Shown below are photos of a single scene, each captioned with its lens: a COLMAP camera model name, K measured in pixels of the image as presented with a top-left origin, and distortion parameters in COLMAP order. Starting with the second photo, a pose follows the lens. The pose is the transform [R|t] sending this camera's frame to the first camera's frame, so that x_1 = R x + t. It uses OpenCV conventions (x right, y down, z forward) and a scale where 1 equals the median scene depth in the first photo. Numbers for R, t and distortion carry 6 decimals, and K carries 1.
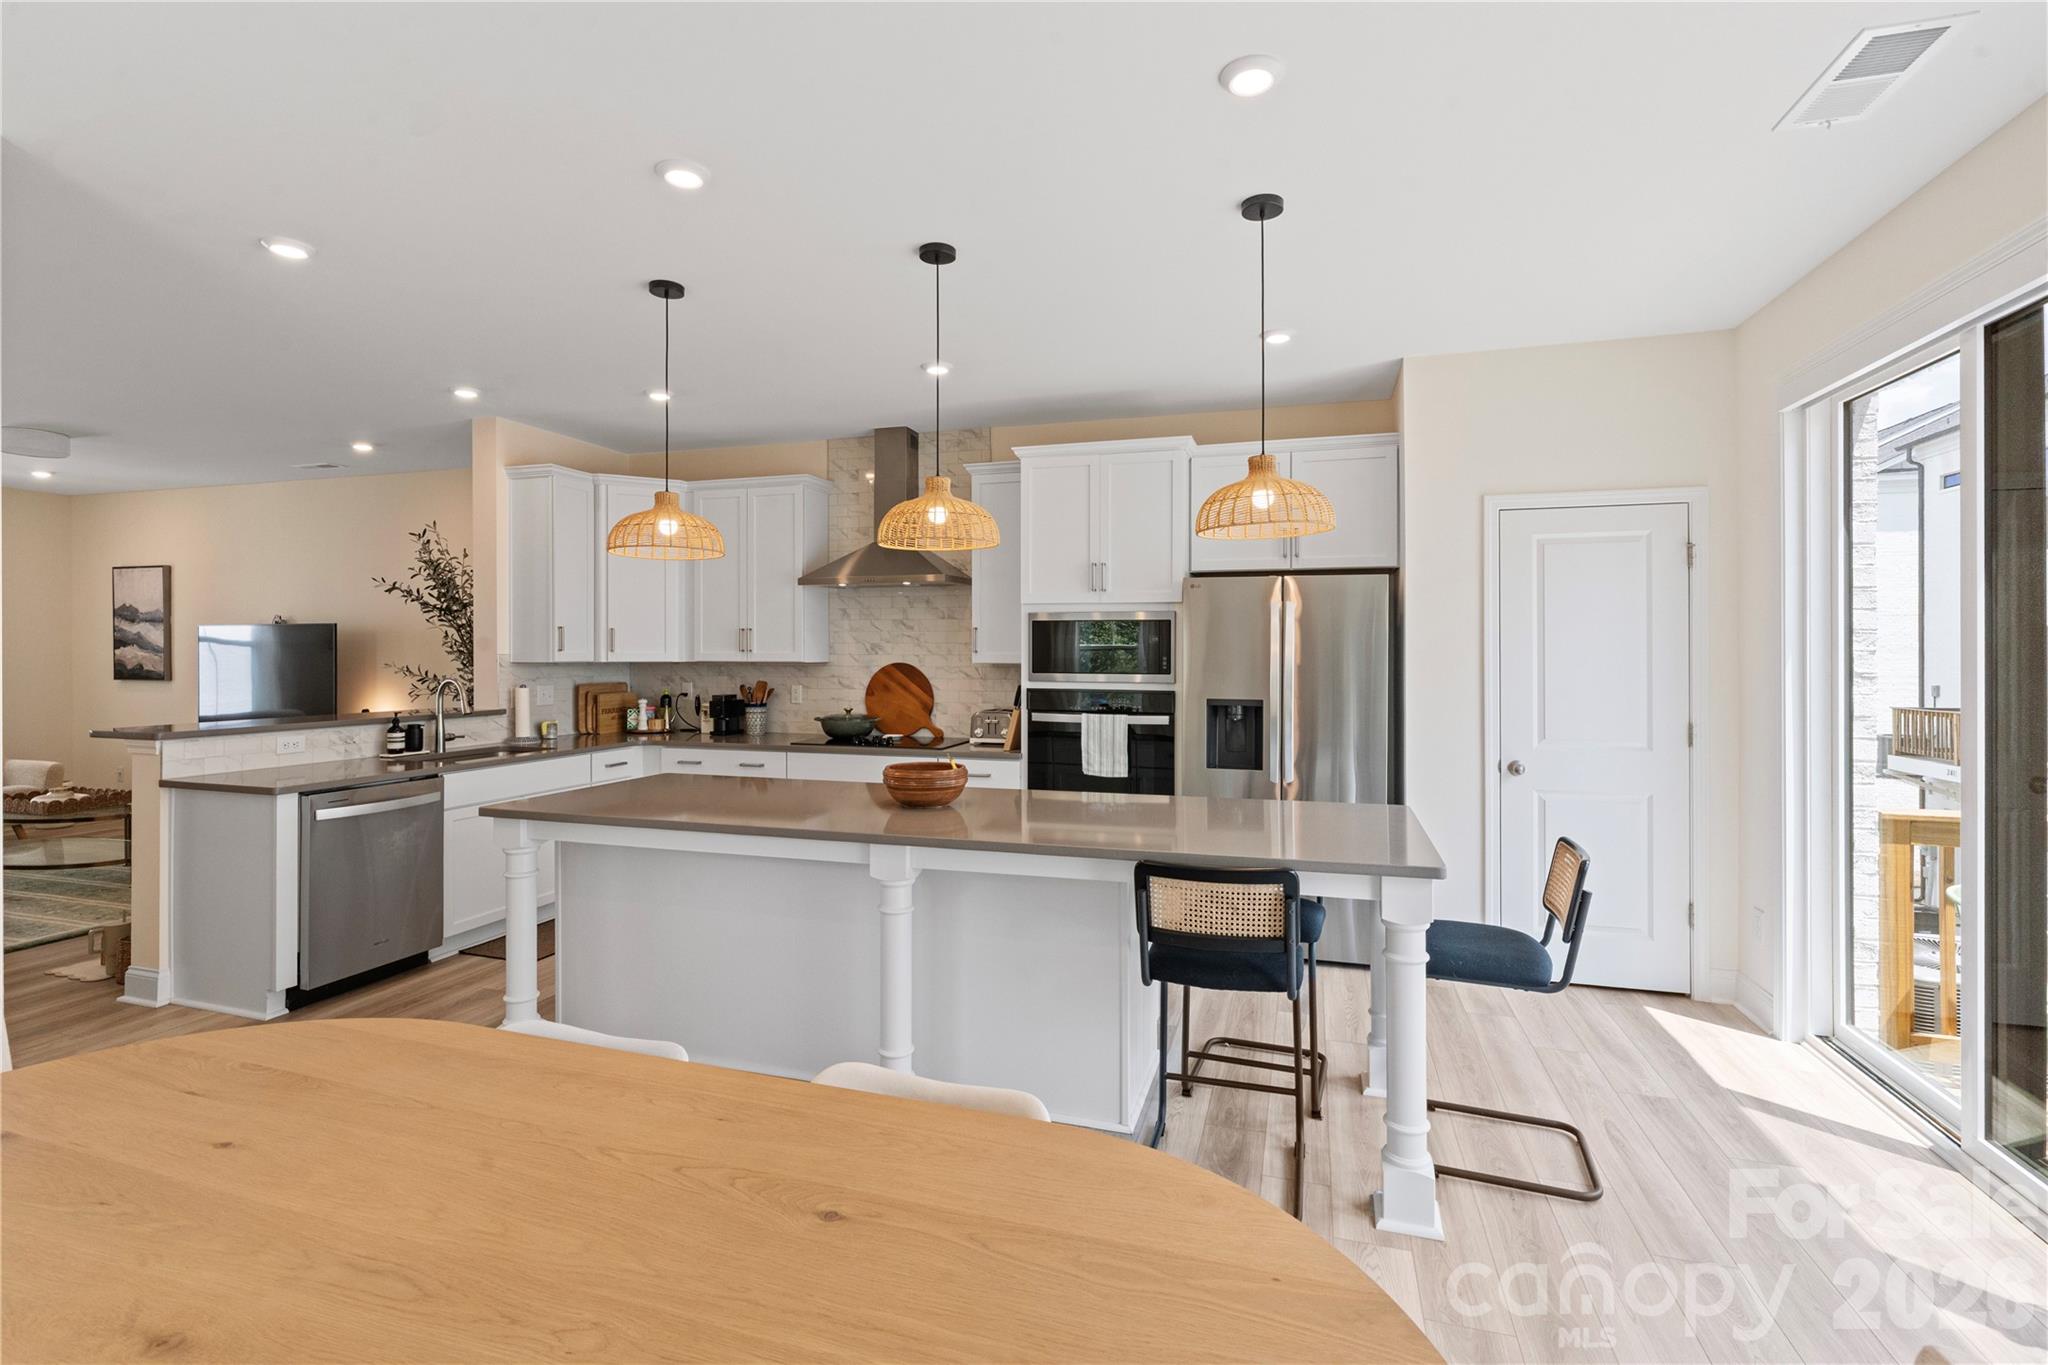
lens RADIAL K [[926.6, 0, 1025.5], [0, 926.6, 667.3], [0, 0, 1]] dist [-0.005501, 0.002360]
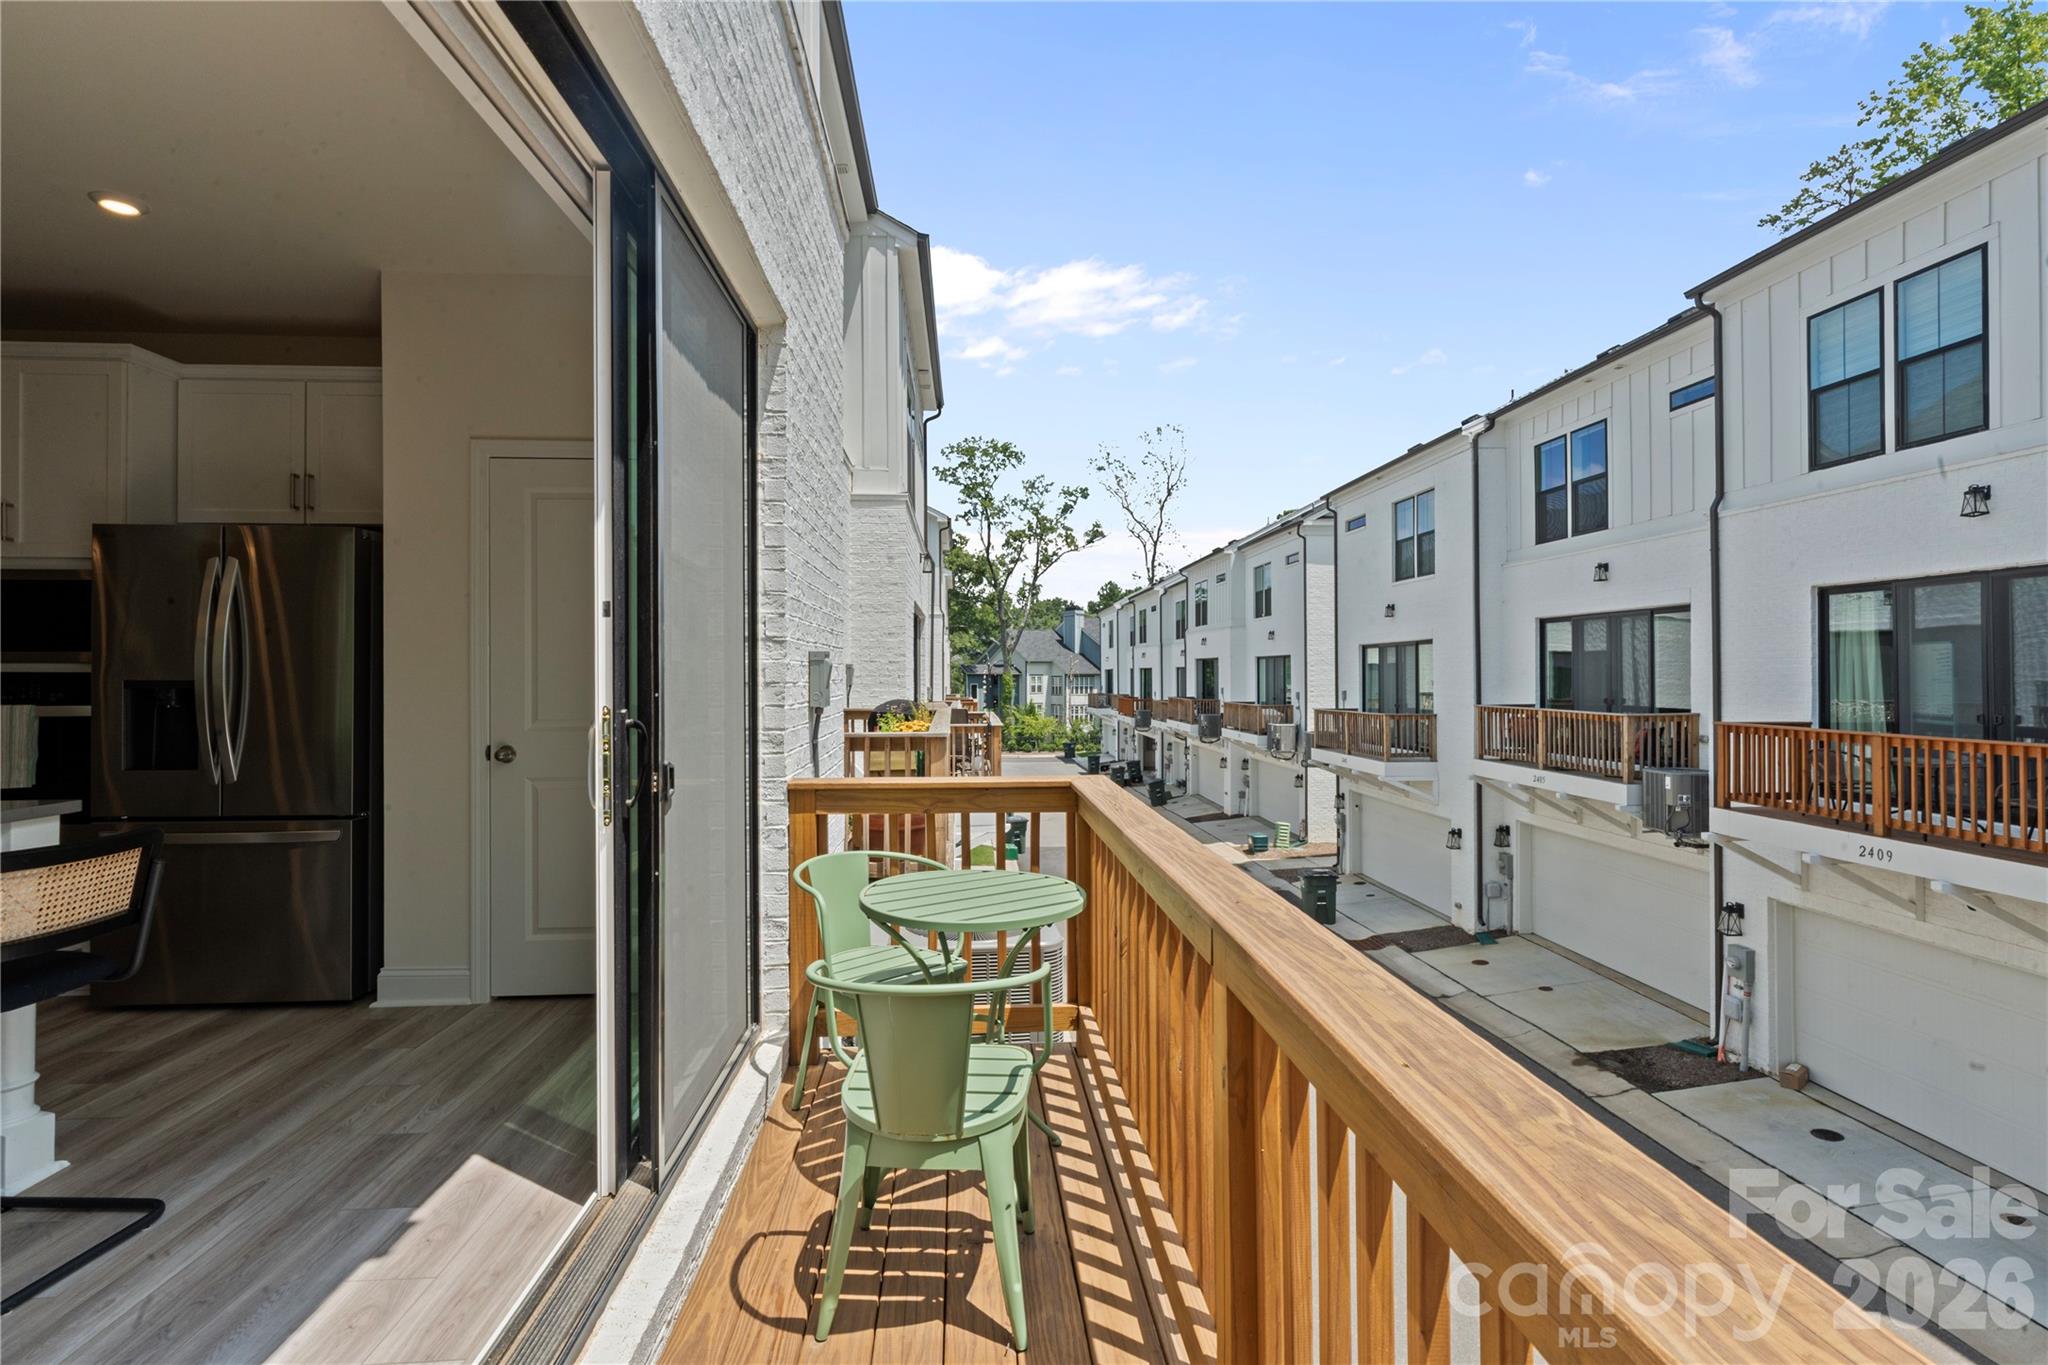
lens RADIAL K [[926.6, 0, 1018.3], [0, 926.6, 681.5], [0, 0, 1]] dist [-0.005501, 0.002360]
pose [[0.932644, -0.006634, 0.360737, 0.606130], [0.009267, 0.999942, -0.005571, 0.045525], [-0.360679, 0.008538, 0.932651, 0.014127]]
